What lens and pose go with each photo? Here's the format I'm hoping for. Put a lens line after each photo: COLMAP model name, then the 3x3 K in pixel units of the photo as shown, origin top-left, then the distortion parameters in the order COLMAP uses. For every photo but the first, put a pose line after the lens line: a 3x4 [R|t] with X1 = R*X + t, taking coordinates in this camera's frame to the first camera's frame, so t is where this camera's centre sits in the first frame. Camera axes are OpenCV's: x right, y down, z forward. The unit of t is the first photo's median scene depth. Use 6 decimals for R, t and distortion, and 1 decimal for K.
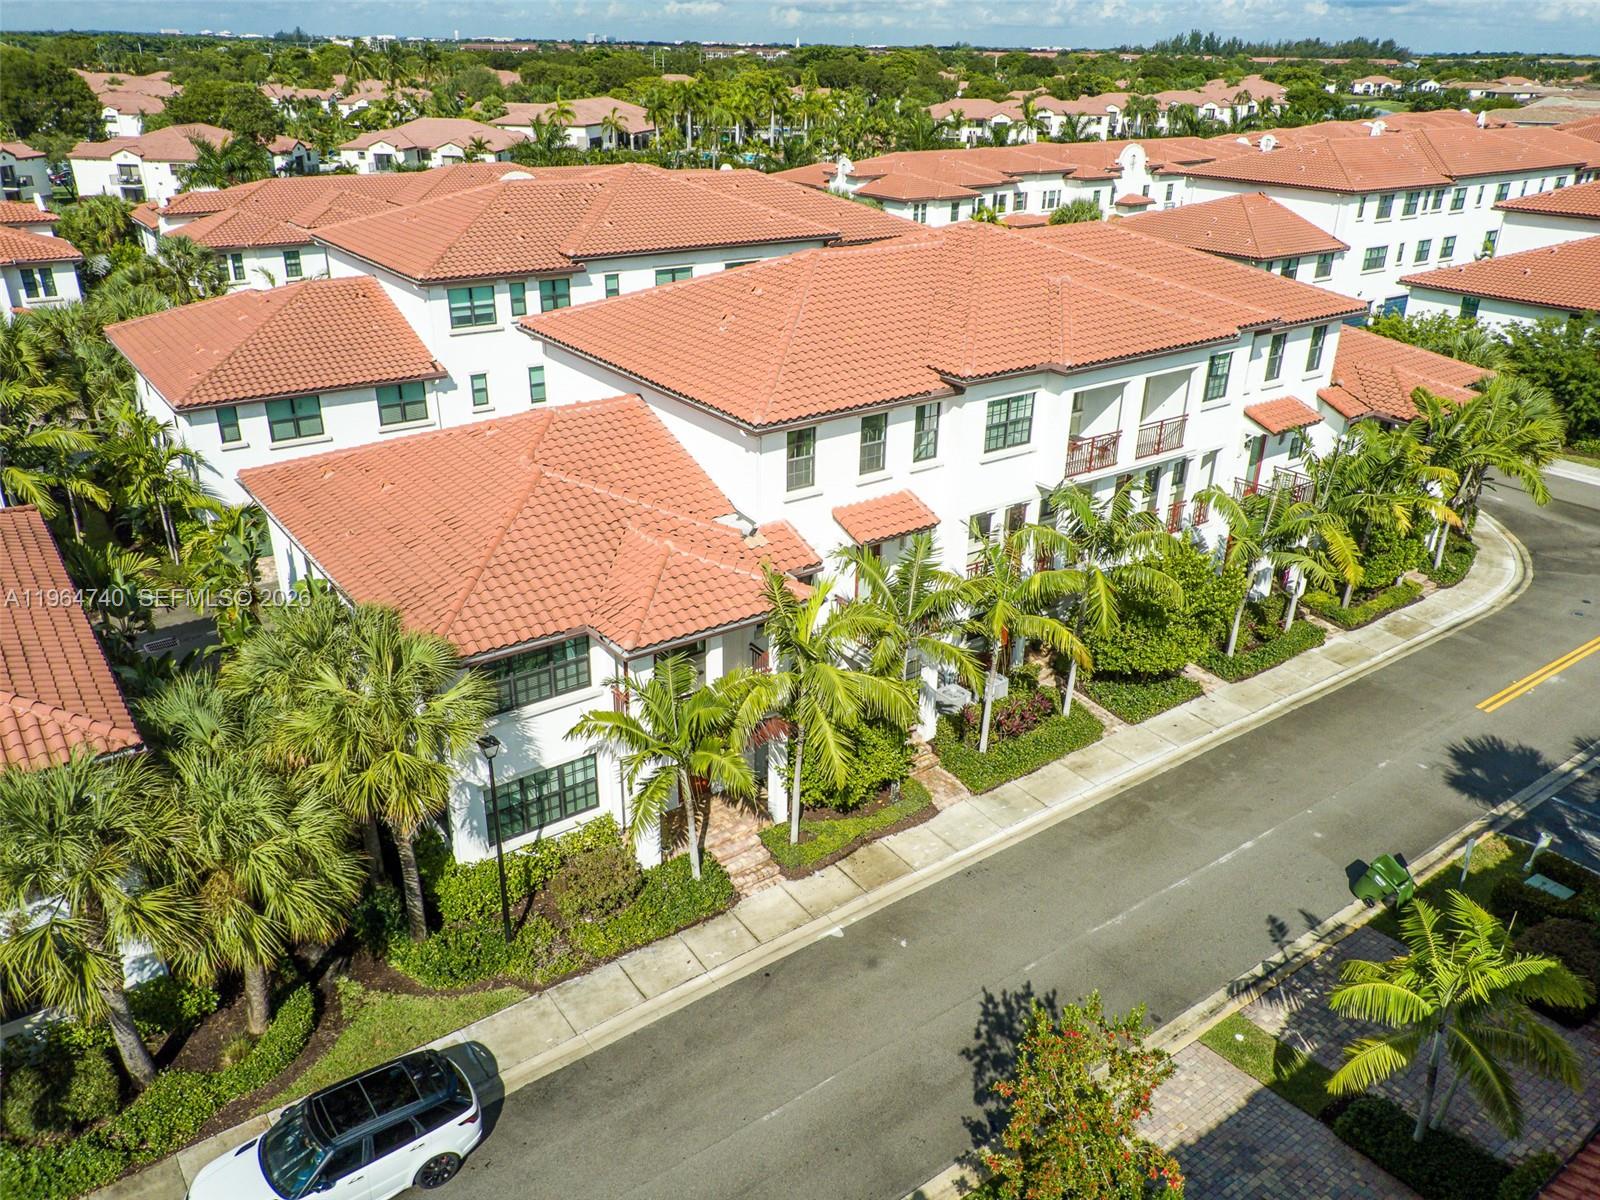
lens RADIAL K [[1191.1, 0, 800.0], [0, 1191.1, 600.0], [0, 0, 1]] dist [0.102292, -0.170608]
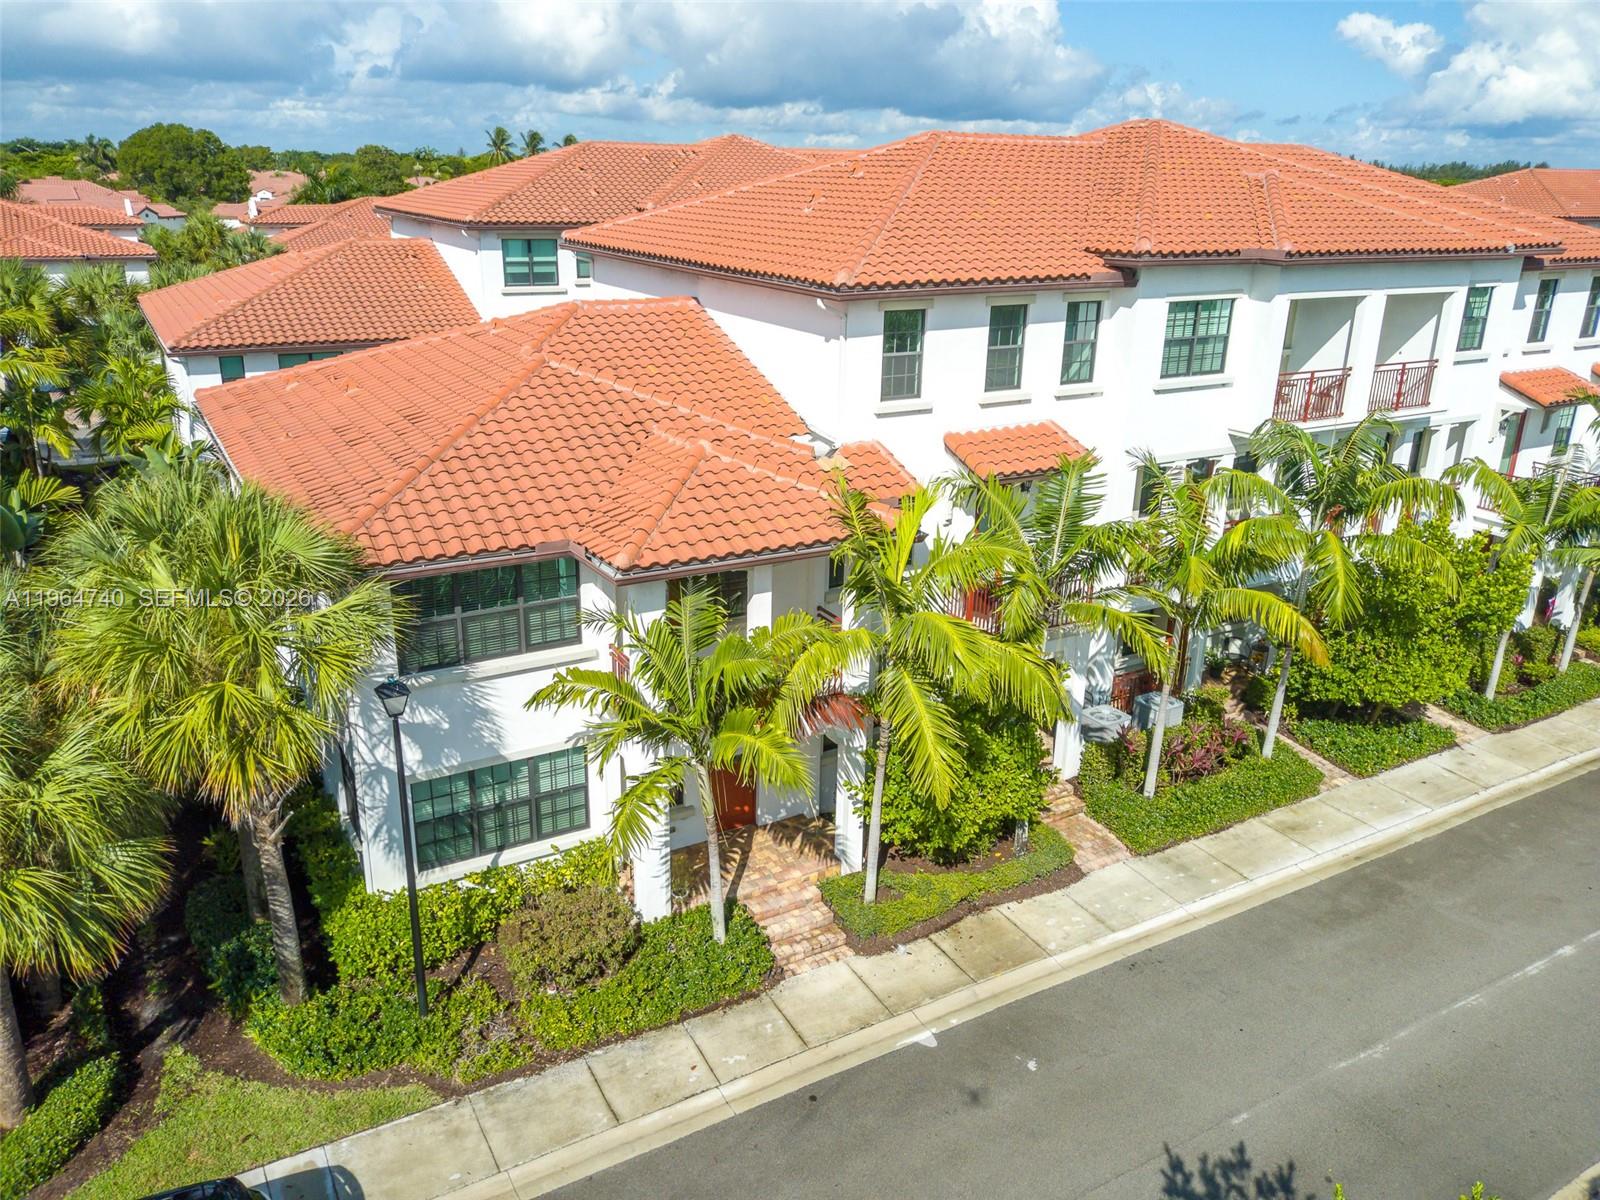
lens RADIAL K [[1191.1, 0, 800.0], [0, 1191.1, 600.0], [0, 0, 1]] dist [0.102292, -0.170608]
pose [[0.994505, 0.039449, -0.096977, 0.014697], [-0.048118, 0.994891, -0.088746, 0.092567], [0.092981, 0.092924, 0.991322, 0.296564]]
